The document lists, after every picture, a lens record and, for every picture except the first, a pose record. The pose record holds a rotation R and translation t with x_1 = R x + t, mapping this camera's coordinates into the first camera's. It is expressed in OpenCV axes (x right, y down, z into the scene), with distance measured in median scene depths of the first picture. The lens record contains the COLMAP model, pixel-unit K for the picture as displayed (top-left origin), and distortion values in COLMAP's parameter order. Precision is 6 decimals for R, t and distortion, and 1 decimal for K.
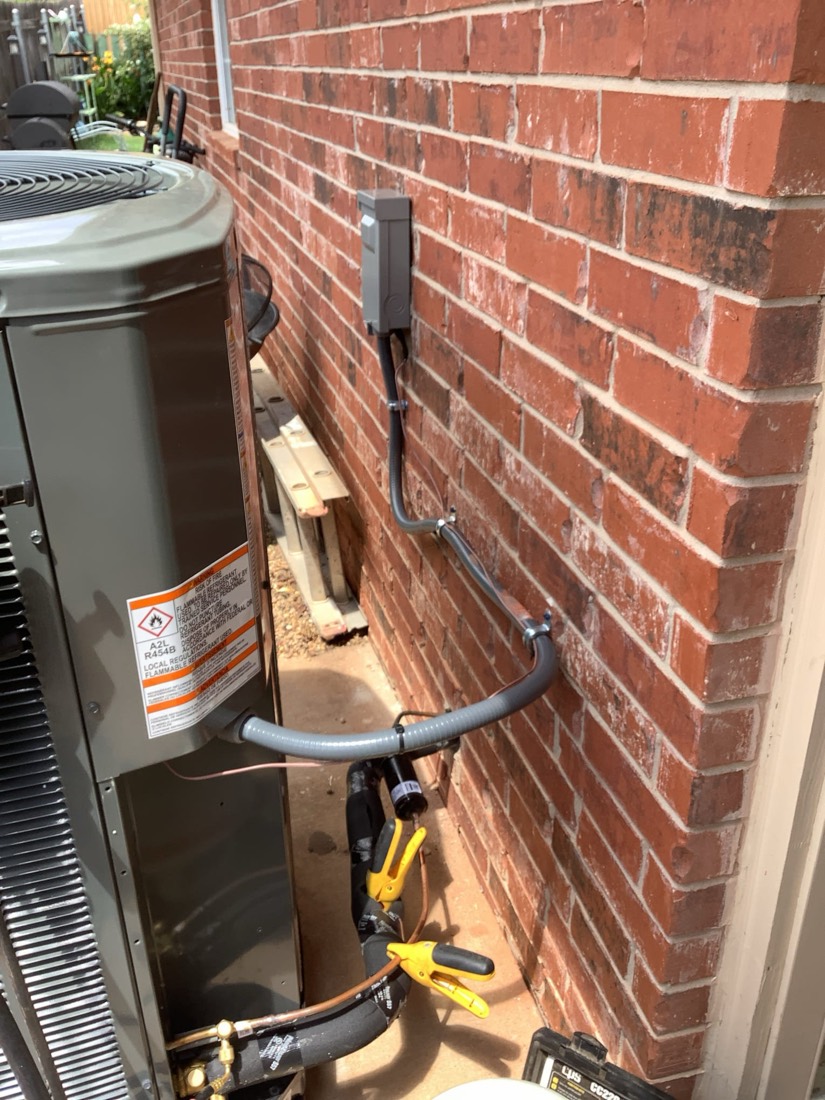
lens RADIAL K [[972.1, 0, 424.6], [0, 972.1, 552.9], [0, 0, 1]] dist [0.053815, -0.086209]
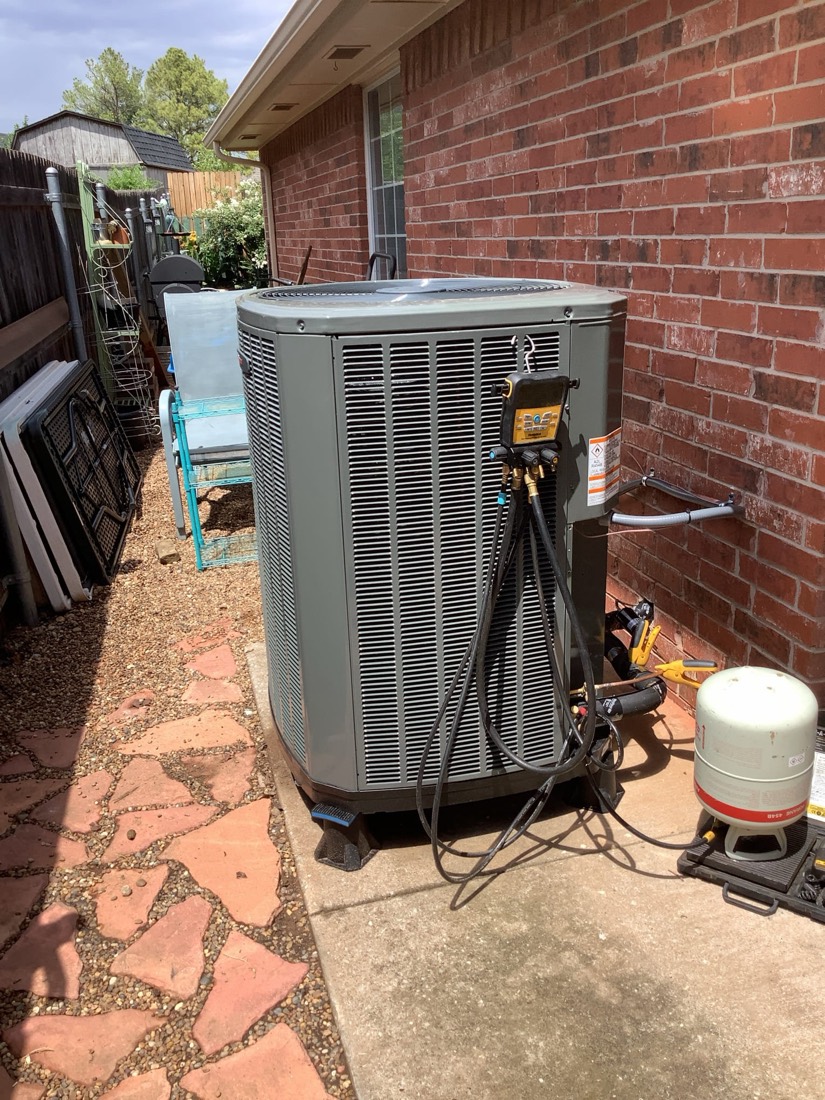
lens RADIAL K [[972.1, 0, 406.0], [0, 972.1, 557.1], [0, 0, 1]] dist [0.053815, -0.086209]
pose [[0.999474, -0.013262, -0.029583, -0.566148], [0.008813, 0.989285, -0.145733, 0.563926], [0.031199, 0.145395, 0.988882, -1.130763]]
